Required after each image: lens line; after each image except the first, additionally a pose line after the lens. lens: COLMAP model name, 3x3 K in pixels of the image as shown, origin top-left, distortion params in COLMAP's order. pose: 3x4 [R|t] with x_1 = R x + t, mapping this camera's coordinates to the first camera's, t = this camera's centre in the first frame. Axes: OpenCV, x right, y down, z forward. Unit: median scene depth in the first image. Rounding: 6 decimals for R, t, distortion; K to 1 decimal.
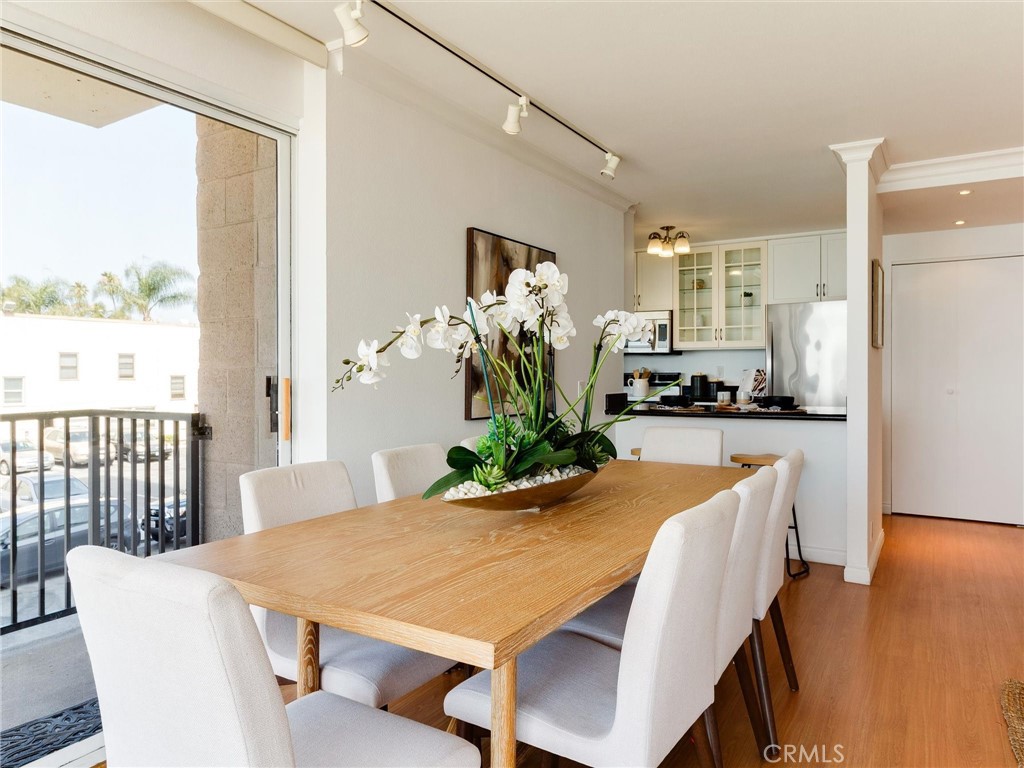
lens RADIAL K [[697.5, 0, 512.0], [0, 697.5, 384.0], [0, 0, 1]] dist [-0.002395, -0.000255]
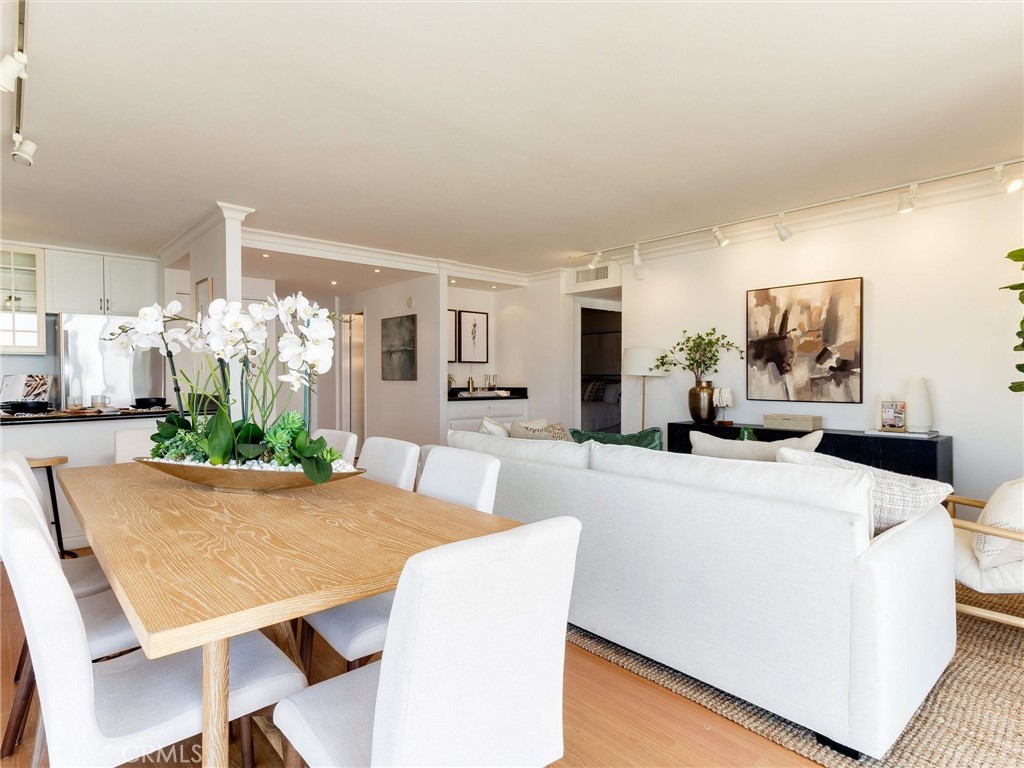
lens RADIAL K [[555.3, 0, 512.0], [0, 555.3, 384.0], [0, 0, 1]] dist [0.000304, -0.000002]
pose [[0.282943, -0.011847, 0.959064, -0.218311], [0.018159, 0.999811, 0.006993, -0.000799], [-0.958965, 0.015438, 0.283105, 0.109385]]
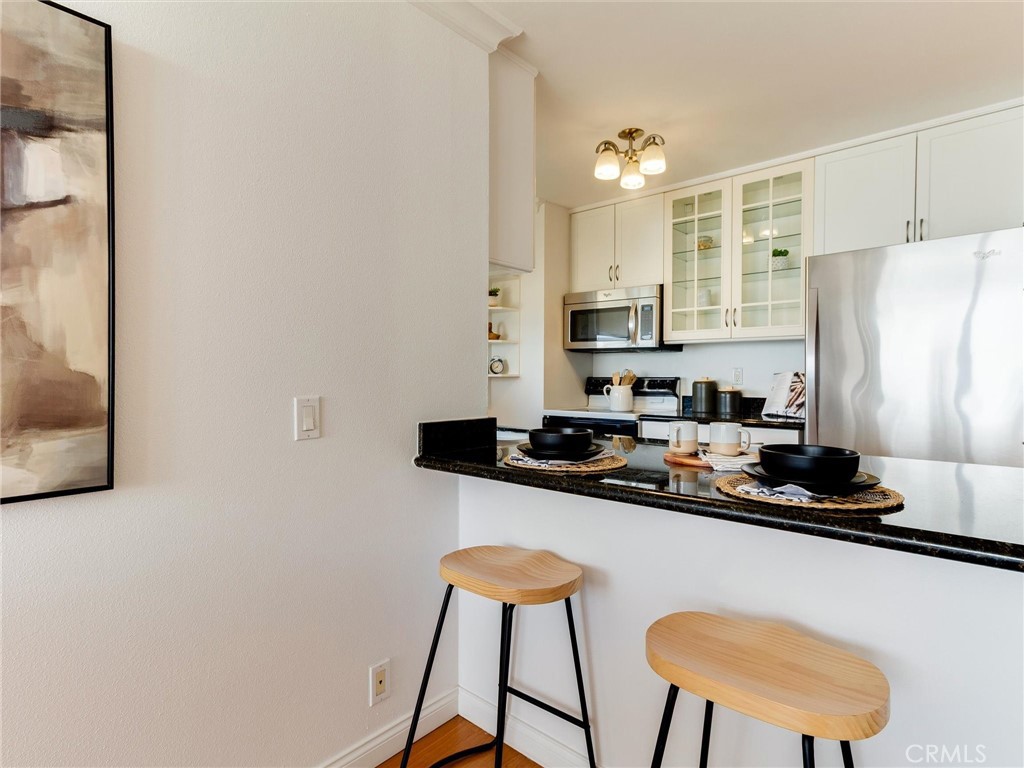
lens RADIAL K [[555.3, 0, 512.0], [0, 555.3, 384.0], [0, 0, 1]] dist [0.000304, -0.000002]
pose [[0.985786, 0.008814, -0.167772, 0.185527], [-0.008912, 0.999960, 0.000167, -0.008586], [0.167767, 0.001331, 0.985826, 0.467427]]
